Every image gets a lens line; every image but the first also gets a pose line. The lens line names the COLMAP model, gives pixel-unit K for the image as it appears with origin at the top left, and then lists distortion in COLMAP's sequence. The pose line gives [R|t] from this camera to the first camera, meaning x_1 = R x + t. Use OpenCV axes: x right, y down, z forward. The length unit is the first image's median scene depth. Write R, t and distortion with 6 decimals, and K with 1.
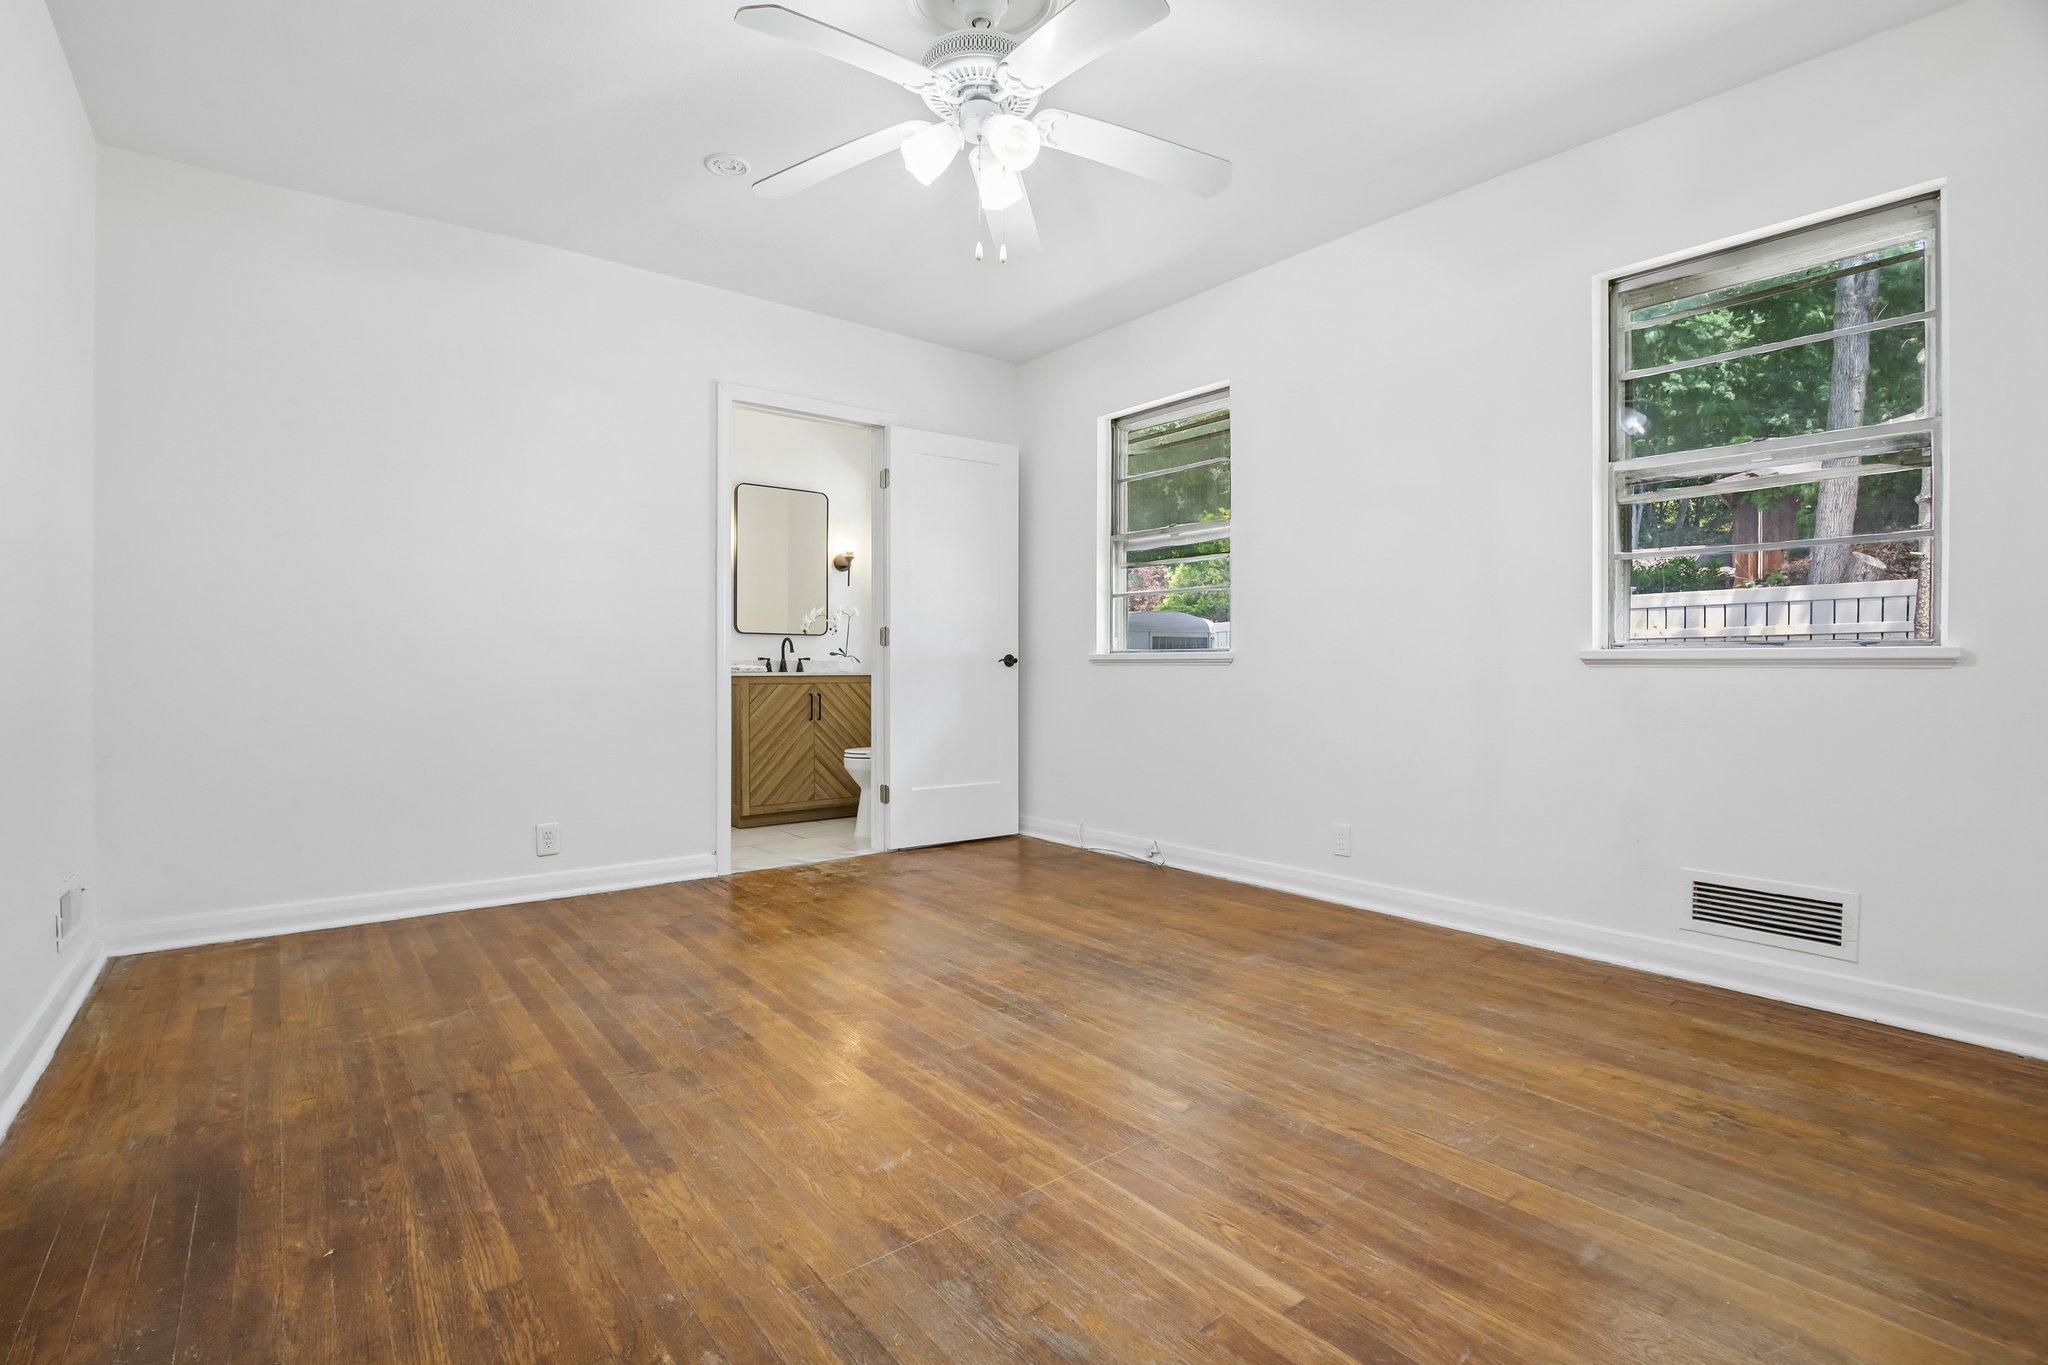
lens RADIAL K [[947.6, 0, 1026.2], [0, 947.6, 680.1], [0, 0, 1]] dist [-0.018486, -0.002890]
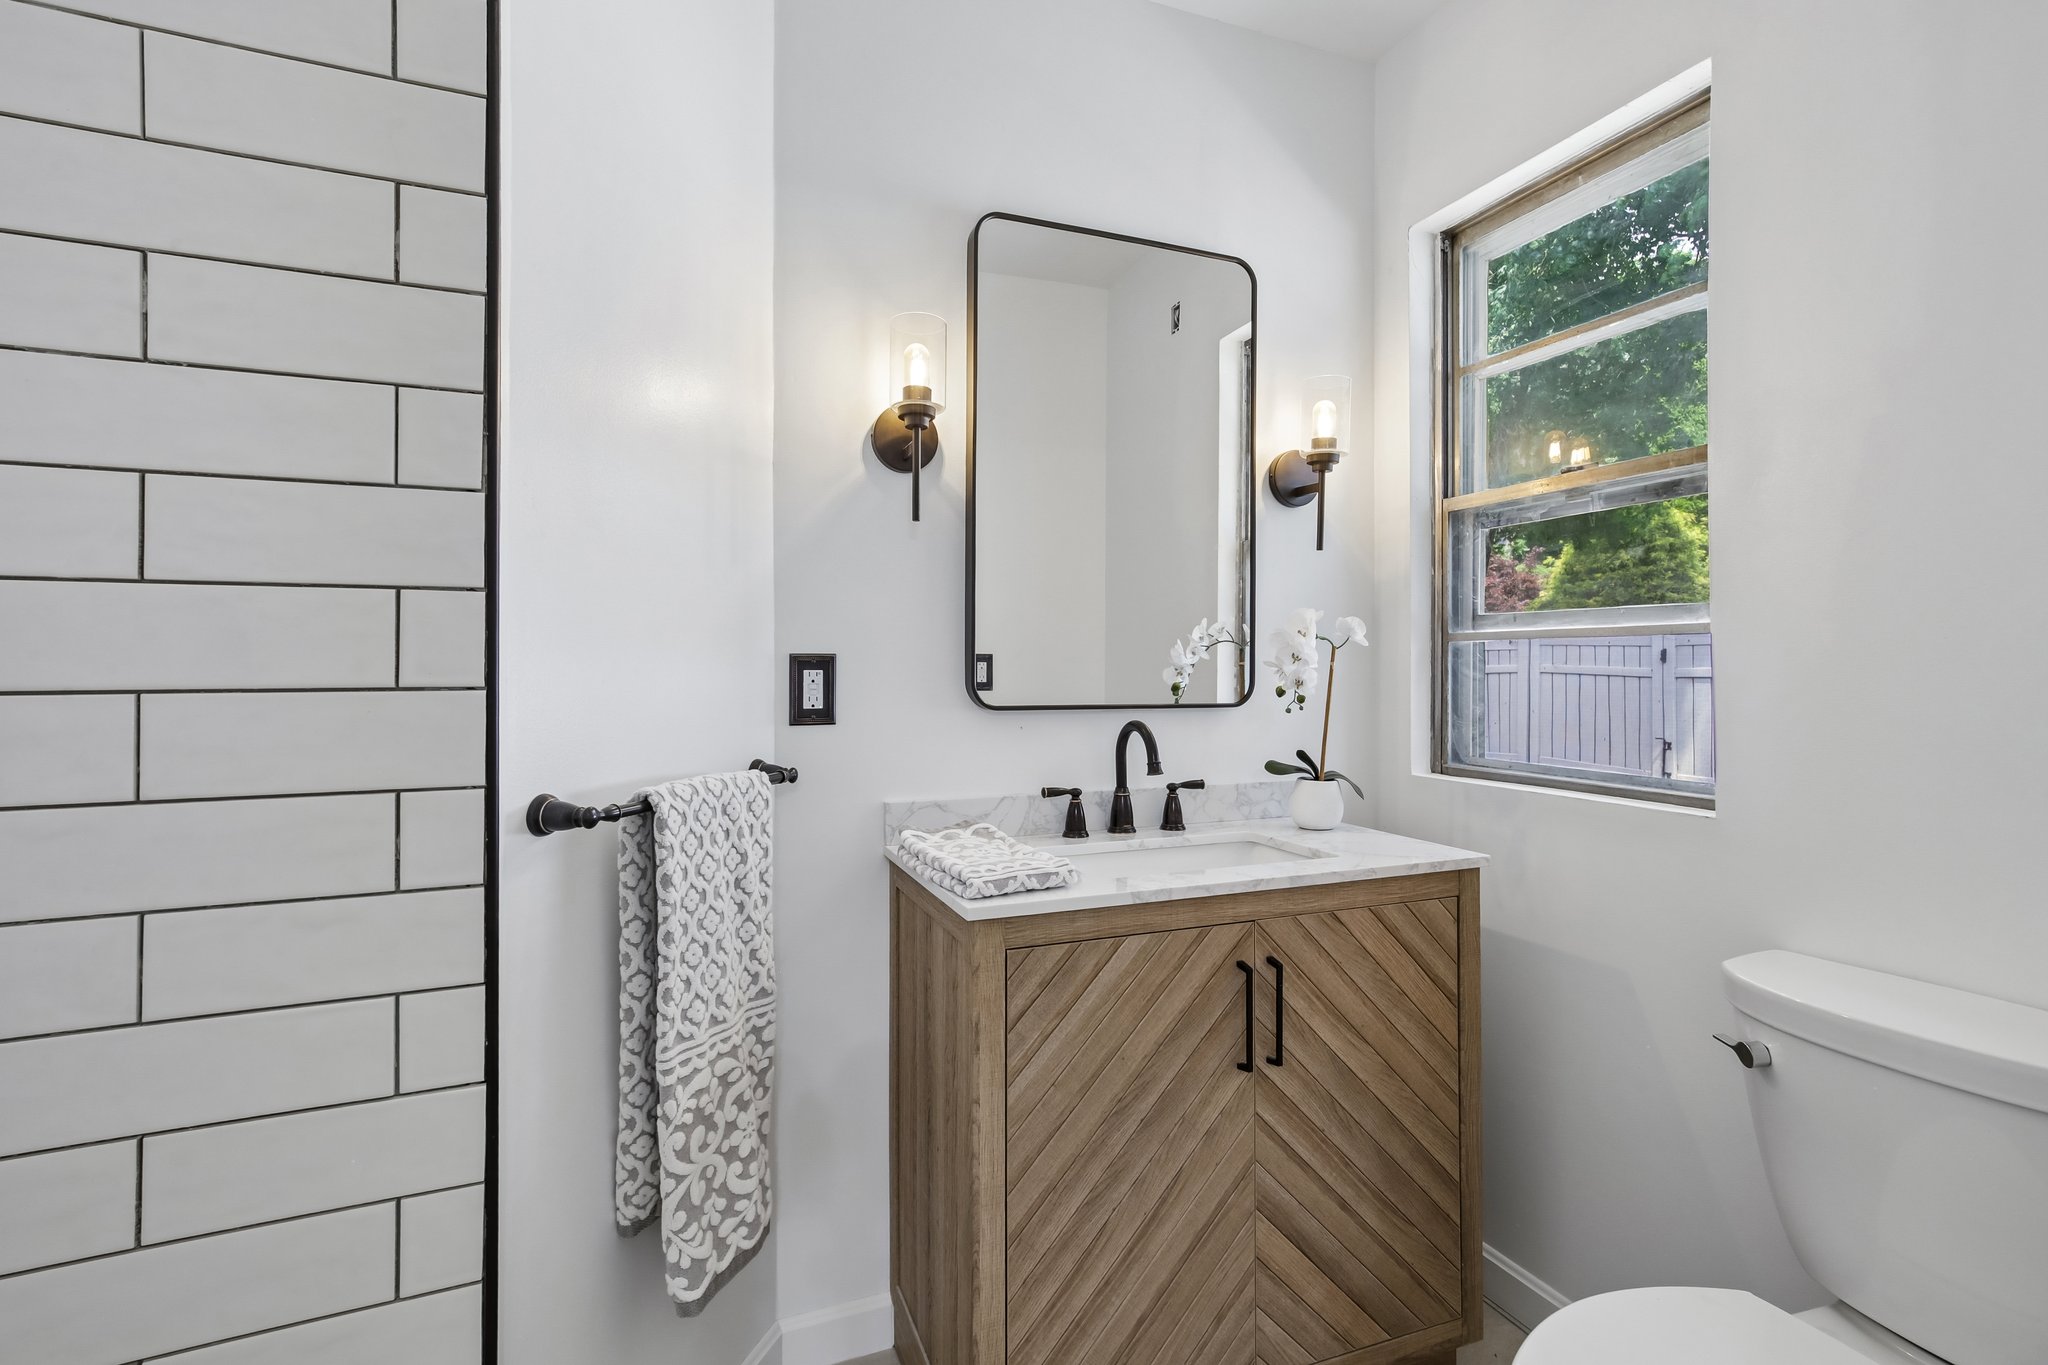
lens RADIAL K [[947.6, 0, 1026.4], [0, 947.6, 674.8], [0, 0, 1]] dist [-0.018486, -0.002890]
pose [[0.957717, -0.001381, -0.287710, -0.199195], [-0.001211, 0.999960, -0.008831, -0.056896], [0.287711, 0.008805, 0.957677, 0.701930]]
